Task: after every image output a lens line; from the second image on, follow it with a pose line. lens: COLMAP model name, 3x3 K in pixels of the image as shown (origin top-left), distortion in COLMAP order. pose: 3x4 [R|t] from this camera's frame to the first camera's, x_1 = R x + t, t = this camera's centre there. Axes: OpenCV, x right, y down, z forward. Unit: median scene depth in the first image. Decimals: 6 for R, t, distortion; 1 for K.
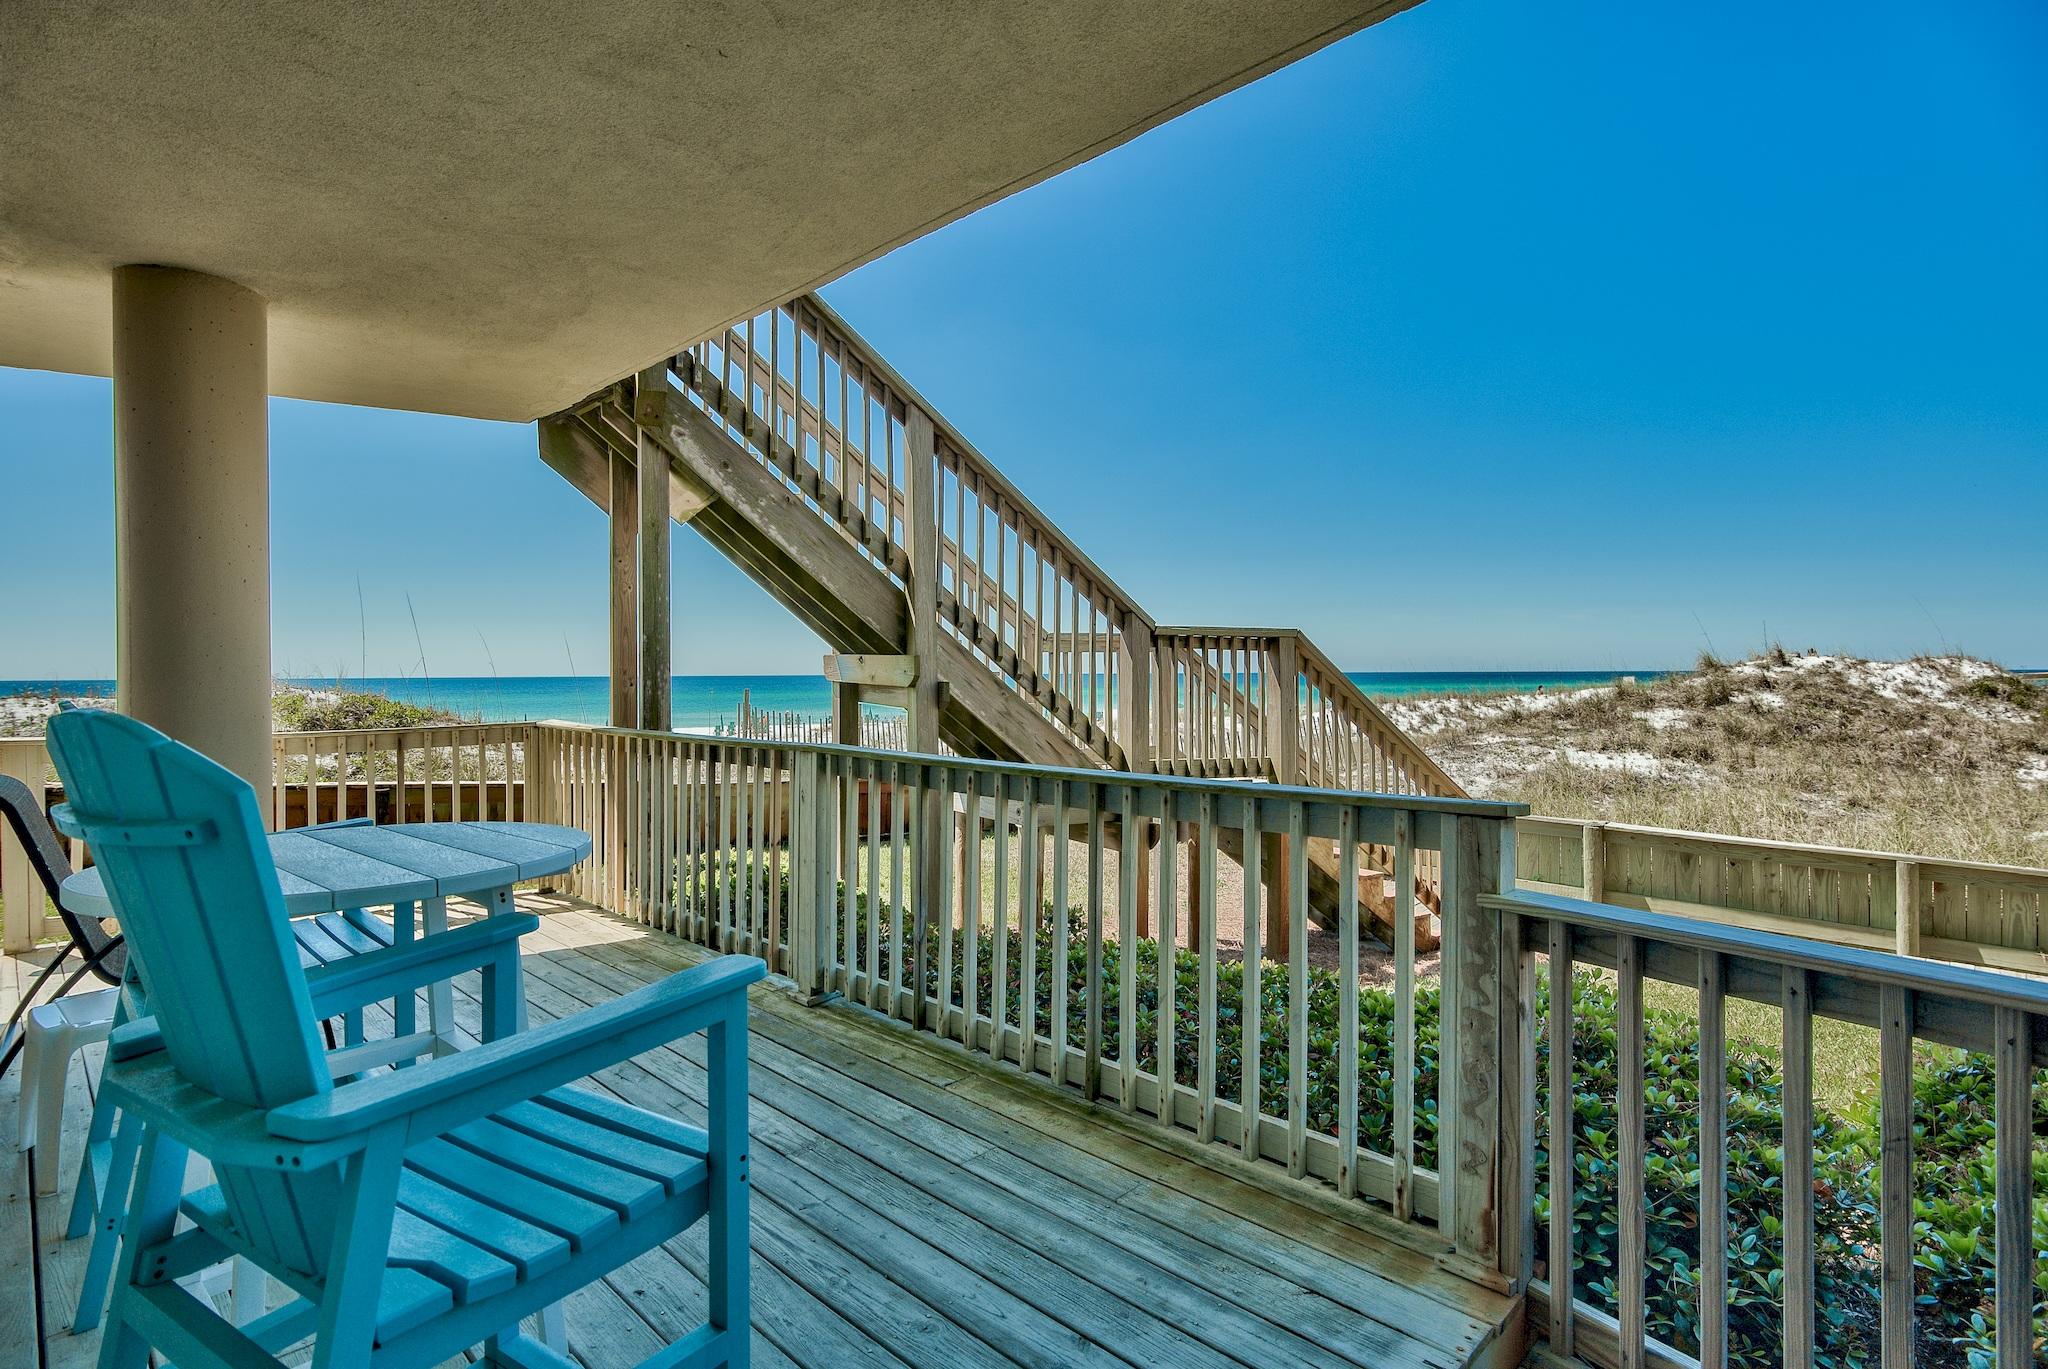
lens RADIAL K [[988.4, 0, 1044.4], [0, 988.4, 683.2], [0, 0, 1]] dist [-0.000533, -0.000185]
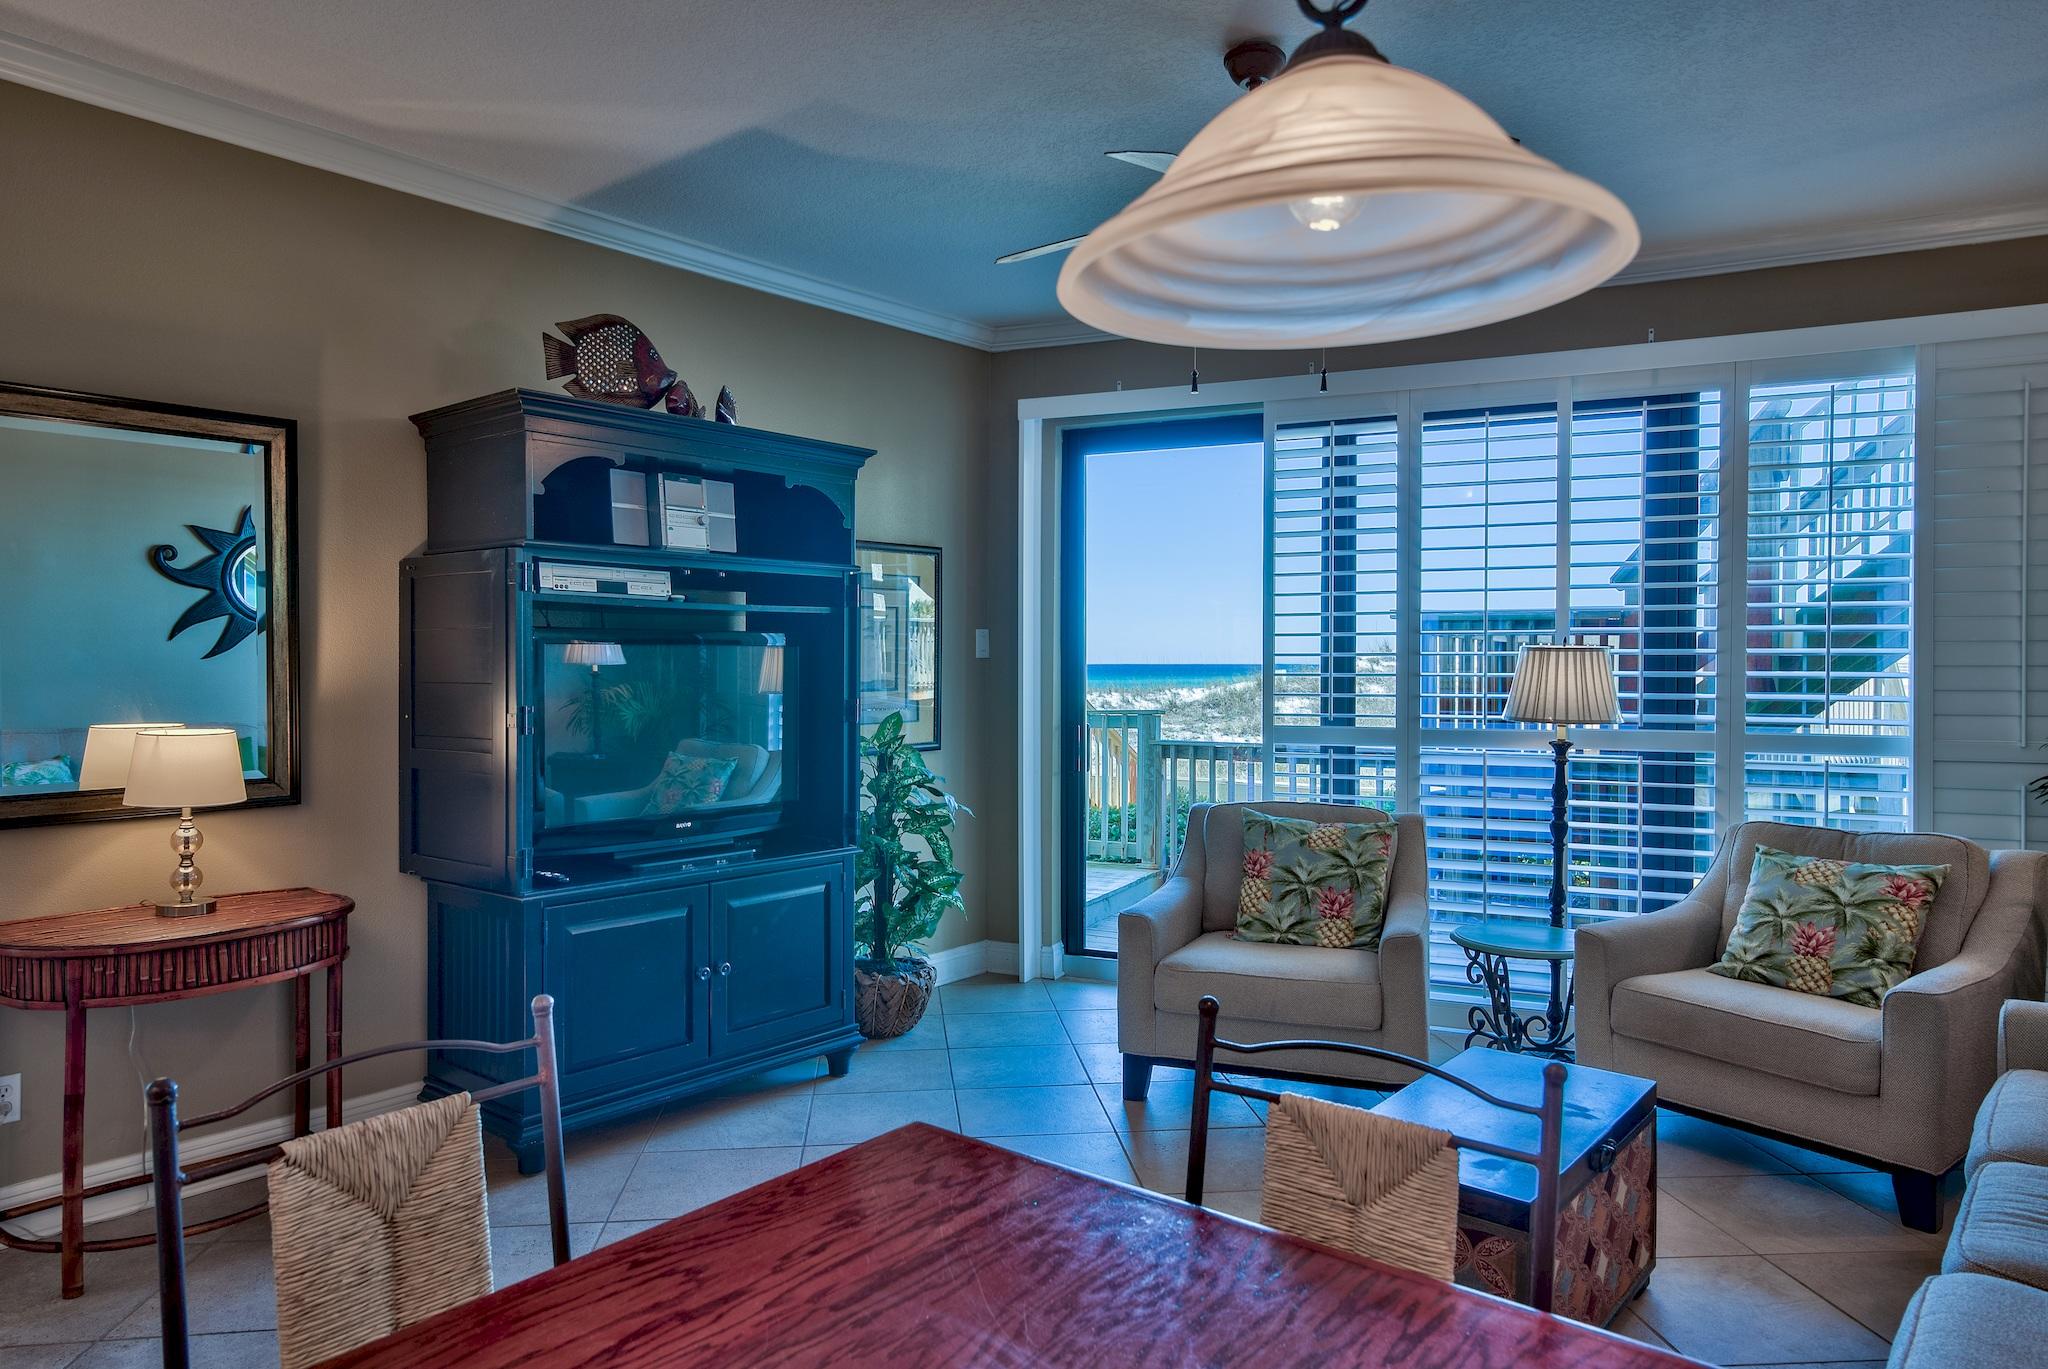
lens RADIAL K [[1342.6, 0, 1024.0], [0, 1342.6, 684.5], [0, 0, 1]] dist [0.031382, -0.000489]
pose [[0.945515, -0.003198, 0.325563, -0.378135], [0.001582, 0.999985, 0.005226, 0.007781], [-0.325574, -0.004427, 0.945506, -0.828040]]
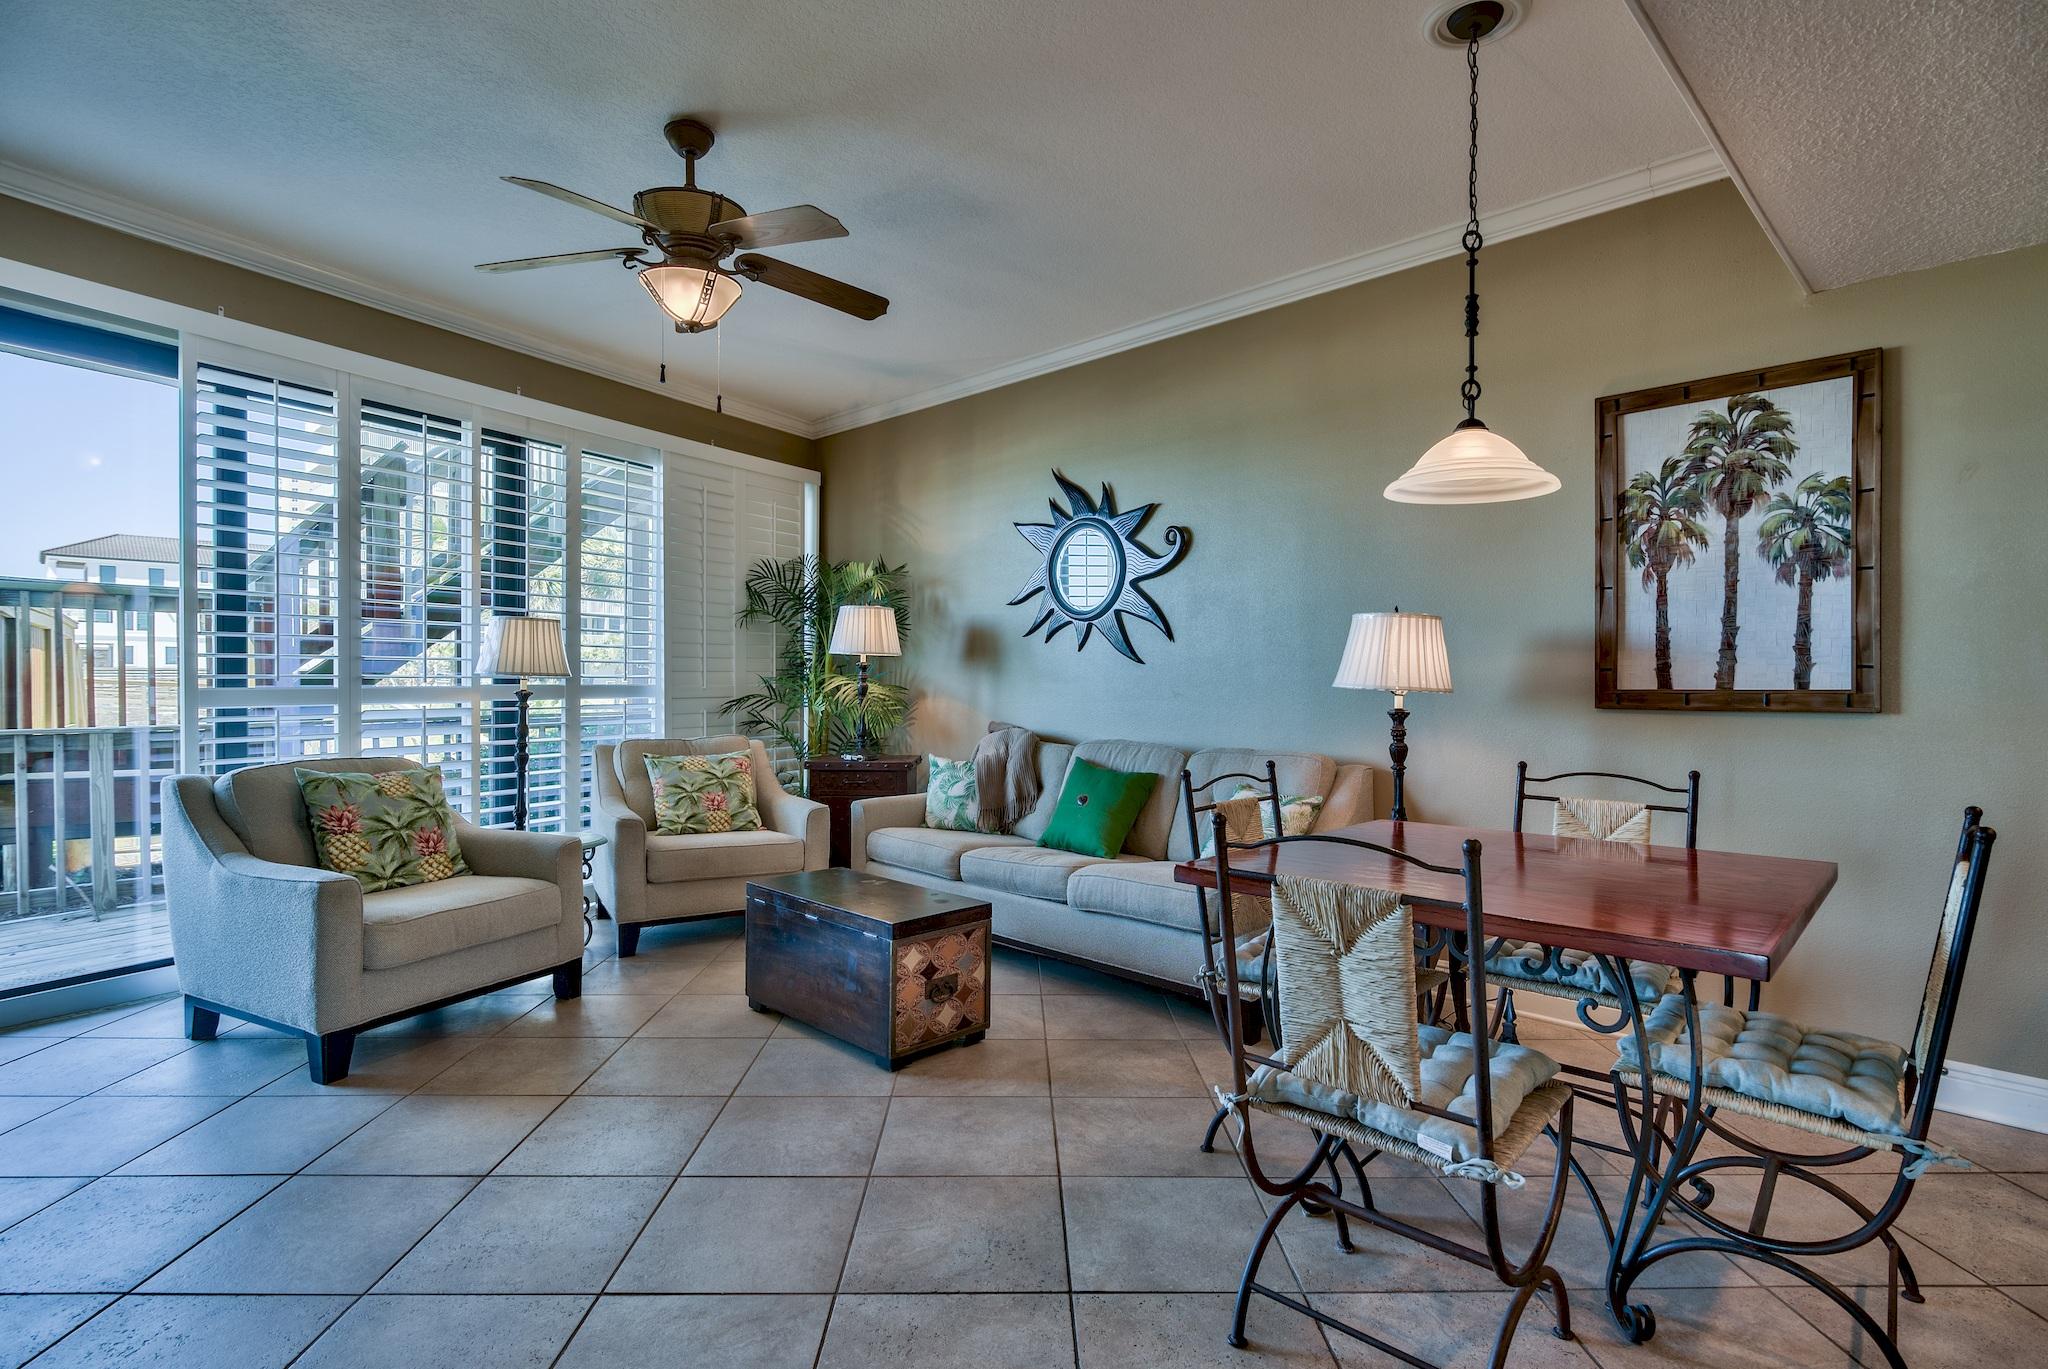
lens RADIAL K [[988.4, 0, 1044.4], [0, 988.4, 683.2], [0, 0, 1]] dist [-0.000533, -0.000185]
pose [[-0.254376, -0.013002, 0.967018, -0.623683], [-0.004748, 0.999914, 0.012196, 0.026270], [-0.967094, -0.001489, -0.254416, -0.427183]]
